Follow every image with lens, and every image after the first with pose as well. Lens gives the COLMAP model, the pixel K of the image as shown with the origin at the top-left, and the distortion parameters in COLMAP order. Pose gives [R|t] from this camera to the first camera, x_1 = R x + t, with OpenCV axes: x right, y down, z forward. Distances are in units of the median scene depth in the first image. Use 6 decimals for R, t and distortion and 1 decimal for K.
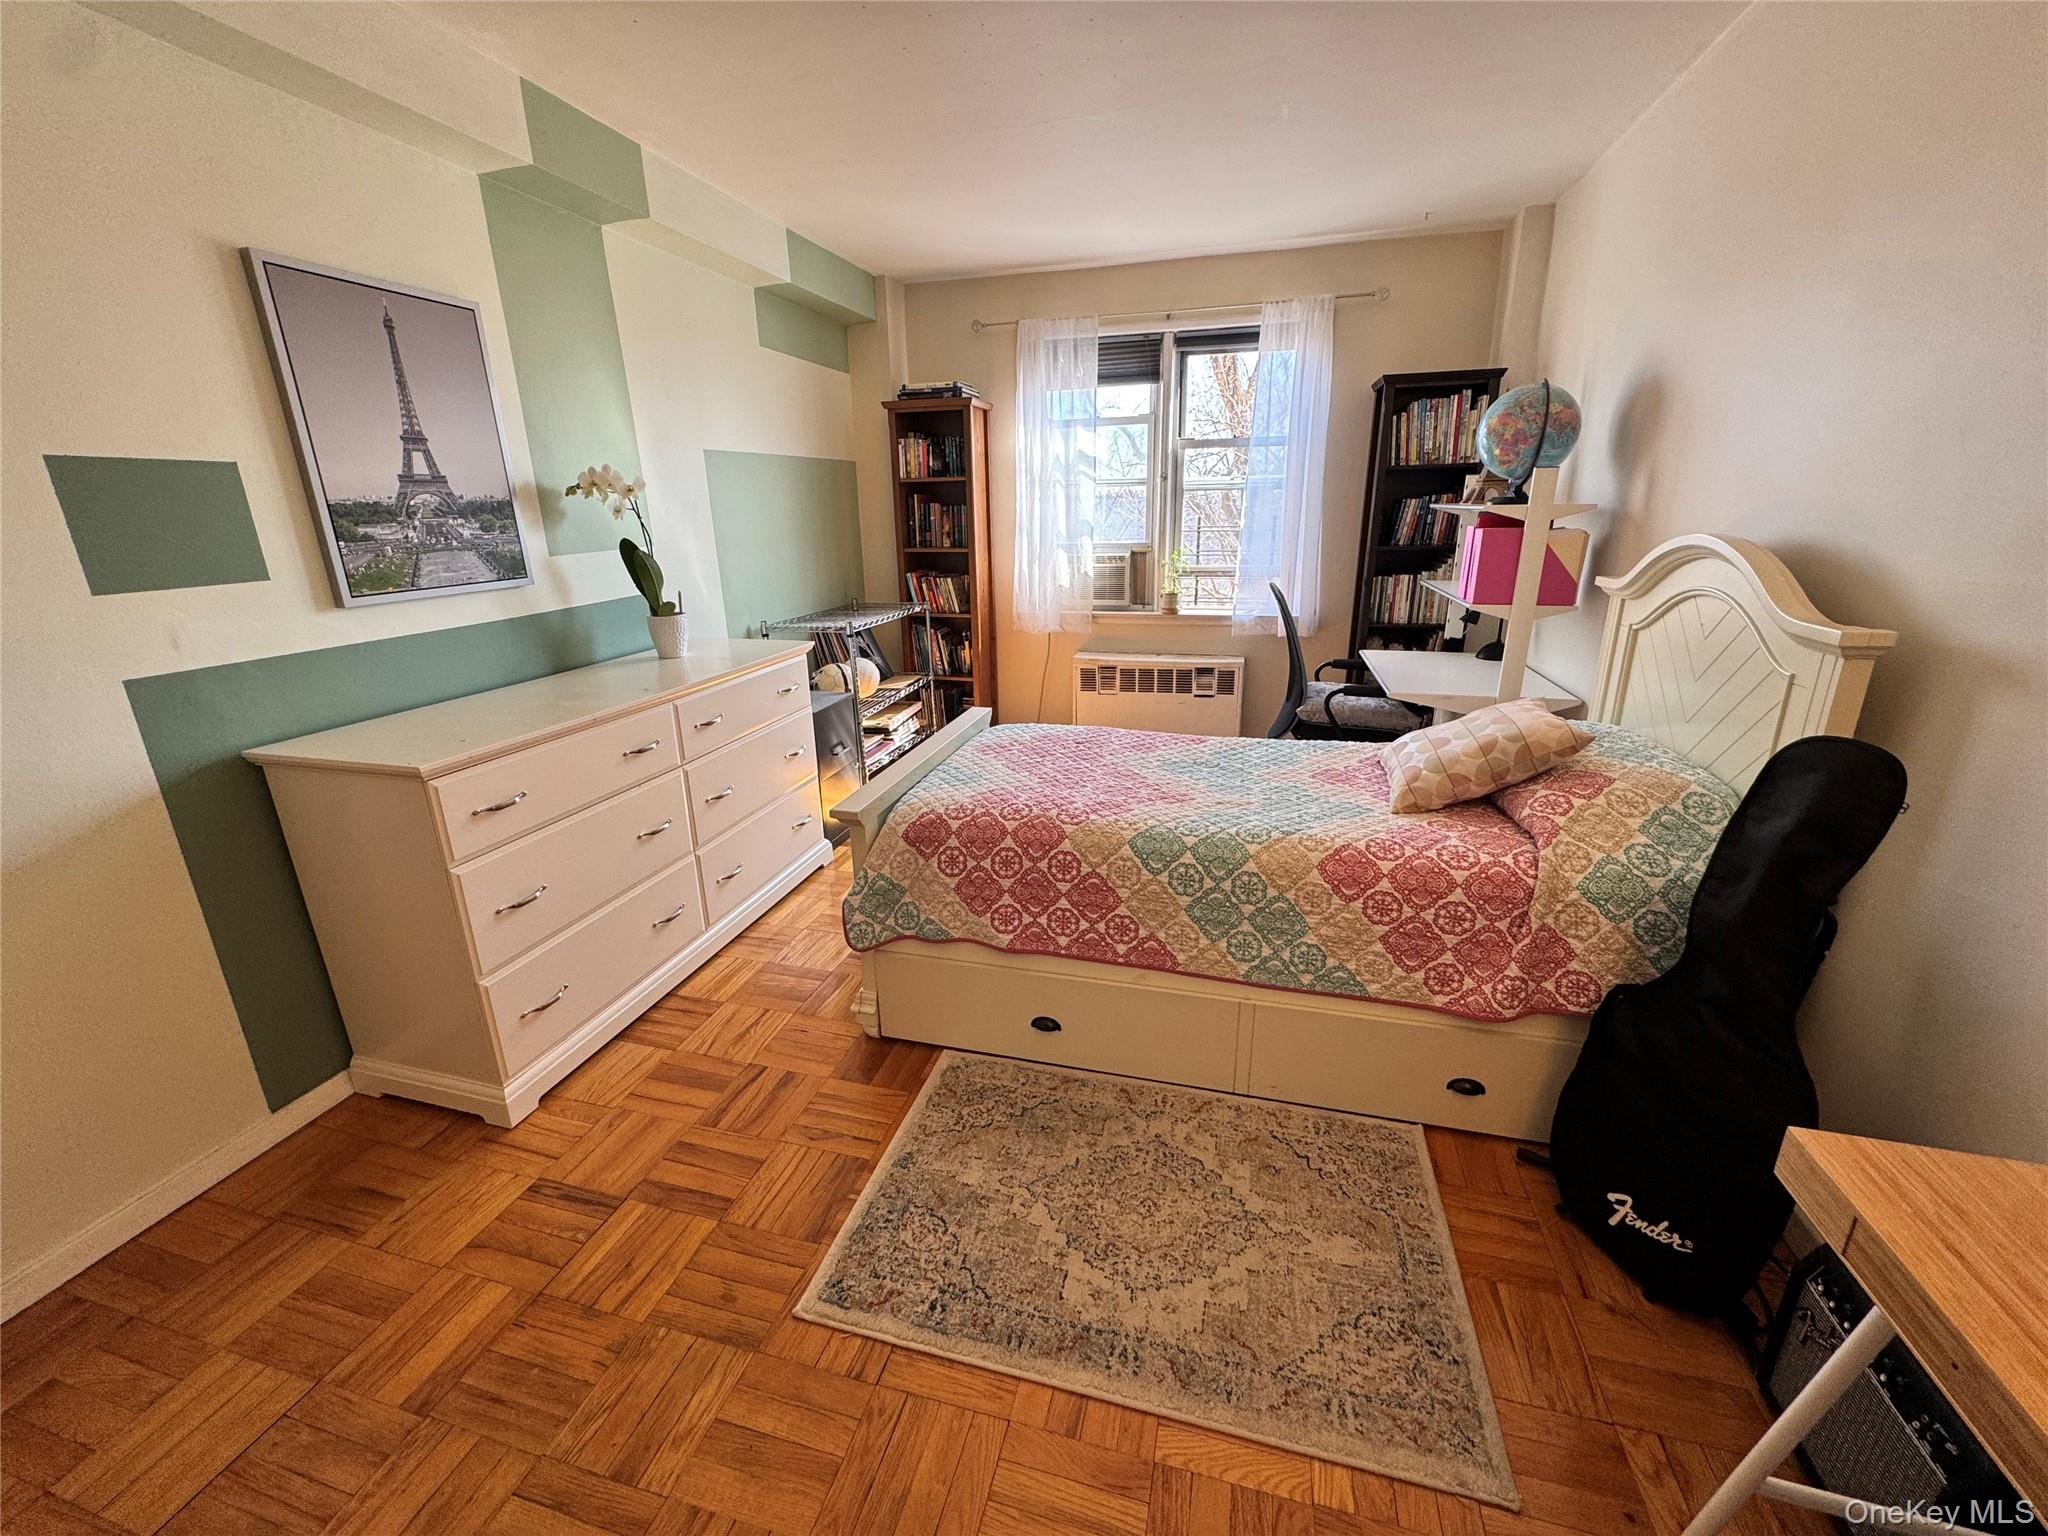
lens RADIAL K [[822.4, 0, 1023.4], [0, 822.4, 765.4], [0, 0, 1]] dist [-0.001776, -0.000206]
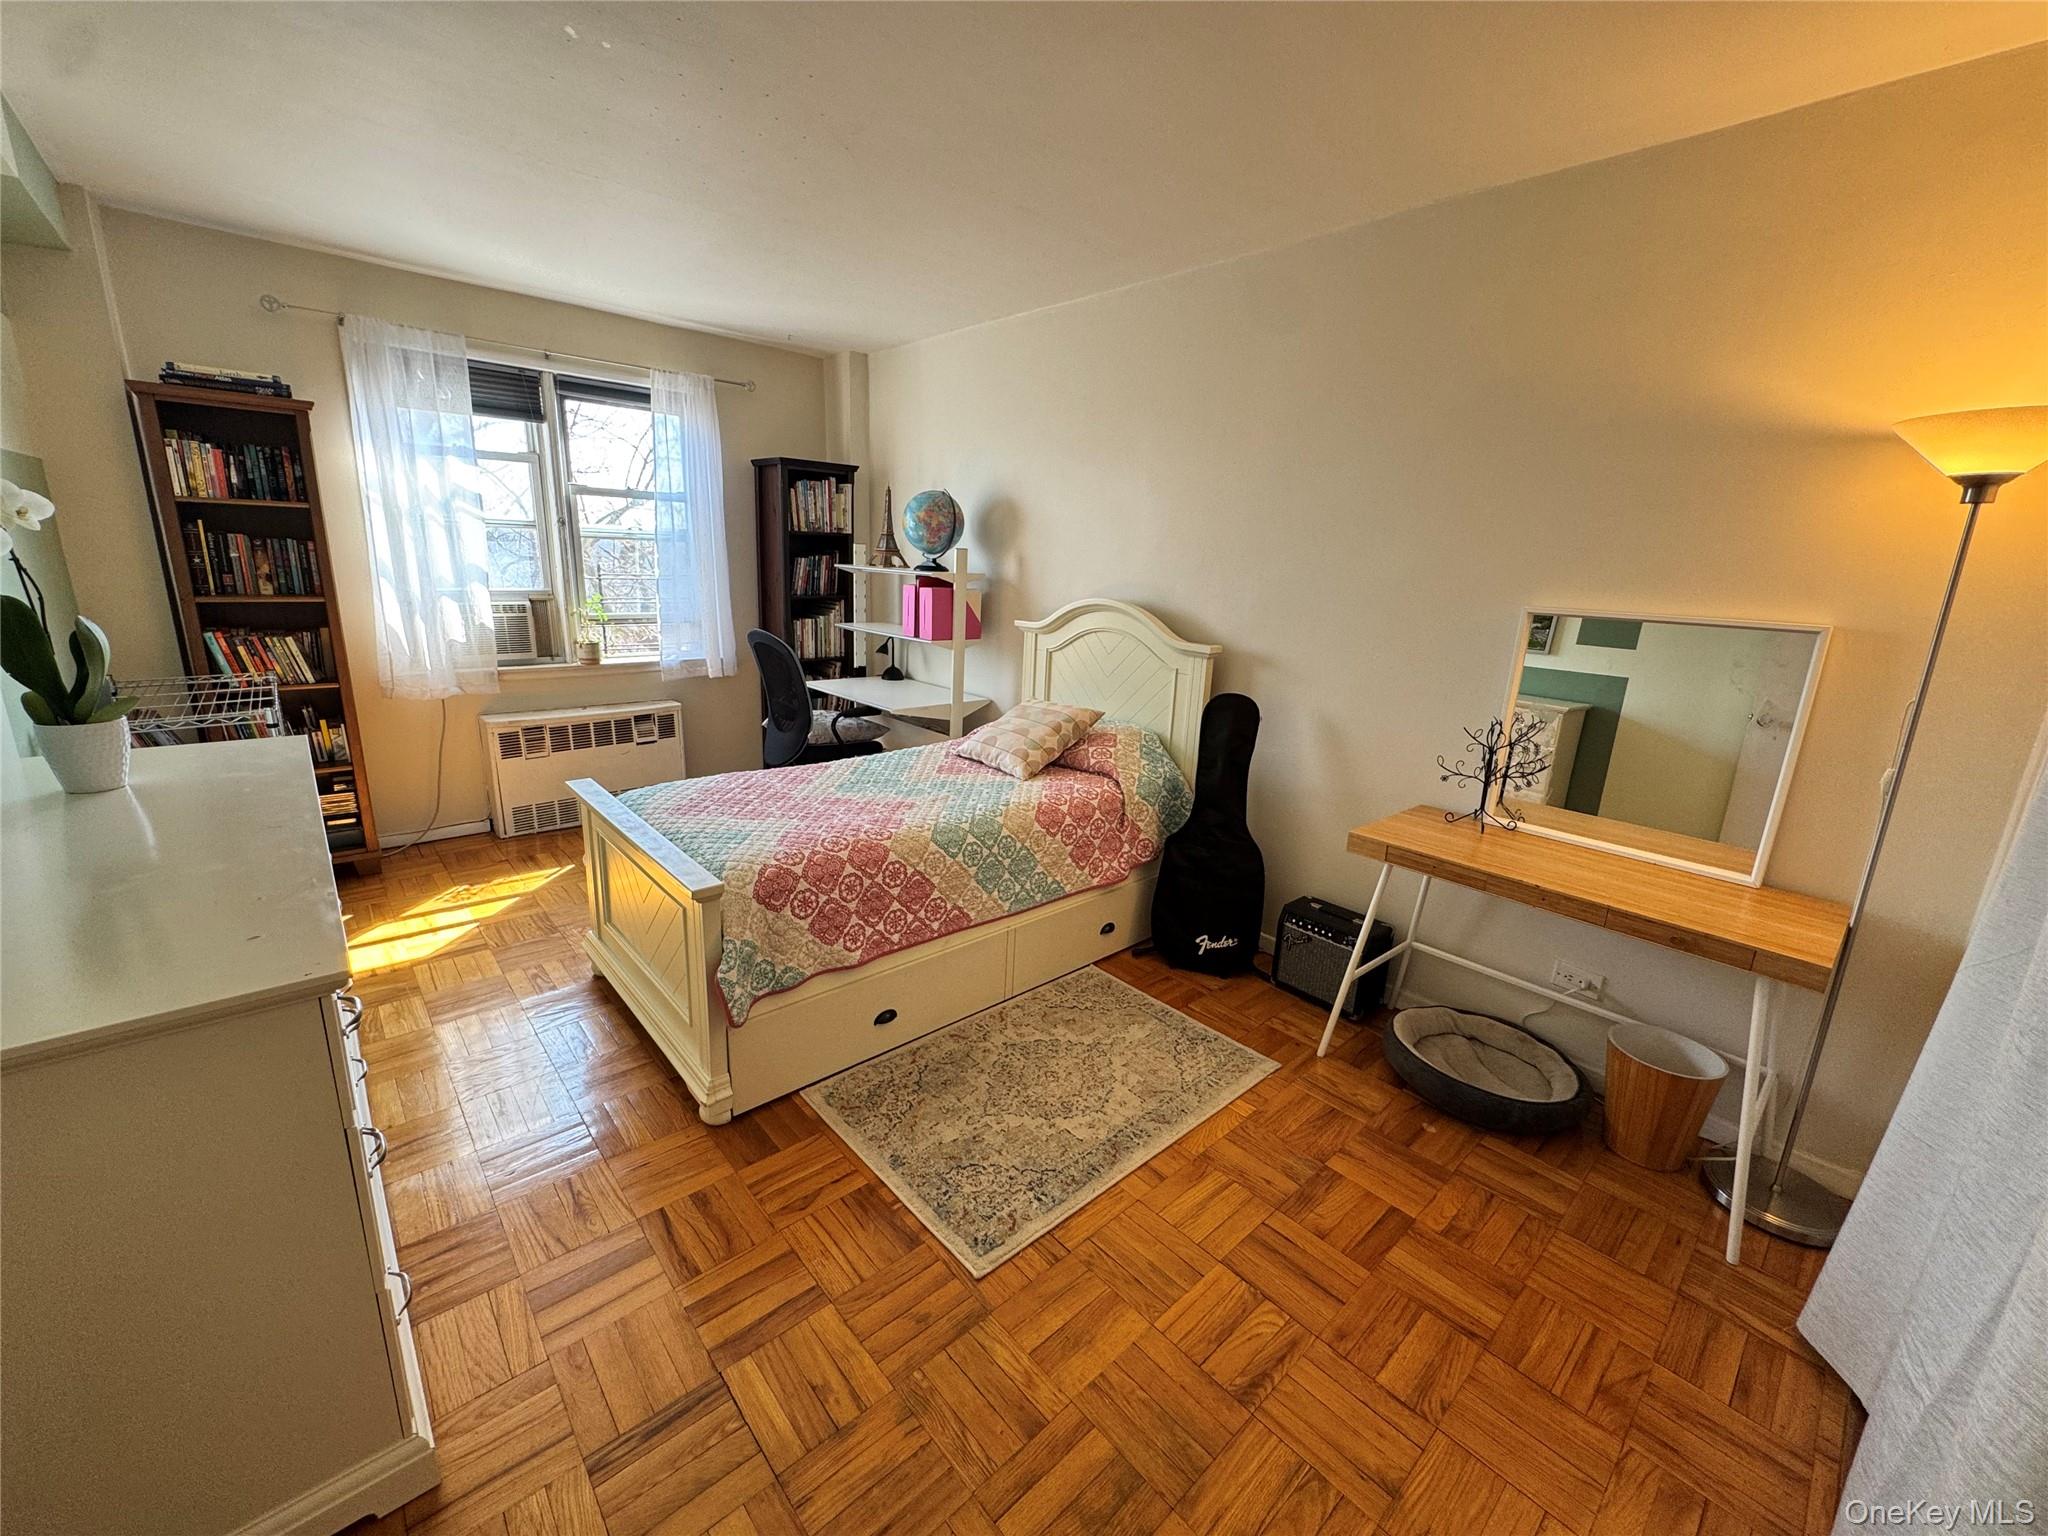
lens RADIAL K [[822.4, 0, 1019.3], [0, 822.4, 767.4], [0, 0, 1]] dist [-0.001776, -0.000206]
pose [[0.535103, -0.173259, 0.826829, -0.769066], [0.203079, 0.976424, 0.073178, -0.075147], [-0.820015, 0.128754, 0.557672, 0.154334]]
